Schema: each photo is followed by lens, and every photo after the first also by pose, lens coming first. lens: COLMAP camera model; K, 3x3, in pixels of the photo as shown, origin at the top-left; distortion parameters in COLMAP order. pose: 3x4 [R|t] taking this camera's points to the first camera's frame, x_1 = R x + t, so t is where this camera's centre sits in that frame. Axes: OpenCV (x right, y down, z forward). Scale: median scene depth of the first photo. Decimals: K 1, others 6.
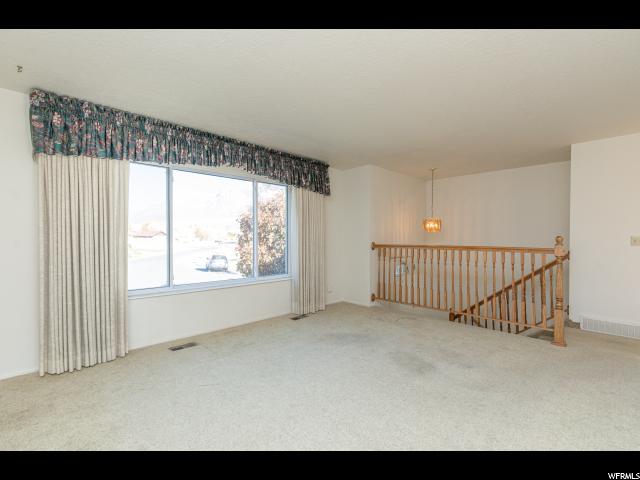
lens RADIAL K [[283.5, 0, 318.9], [0, 283.5, 240.7], [0, 0, 1]] dist [-0.000471, -0.000502]
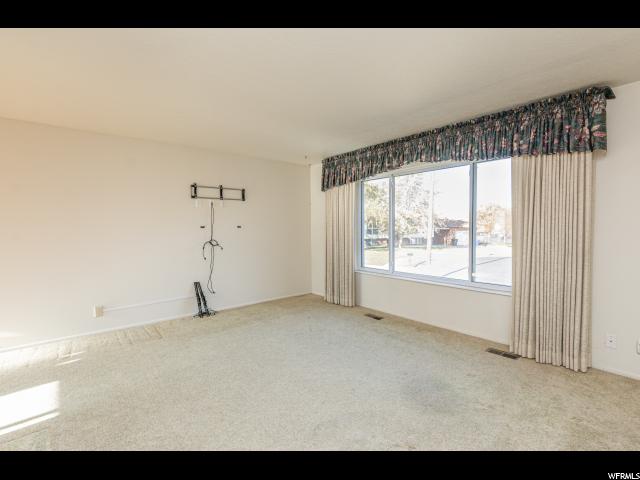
lens RADIAL K [[293.8, 0, 316.3], [0, 293.8, 239.3], [0, 0, 1]] dist [-0.002743, -0.000349]
pose [[-0.057884, 0.027745, -0.997938, 0.589203], [-0.019047, 0.999401, 0.028891, -0.008528], [0.998142, 0.020680, -0.057320, 0.553798]]
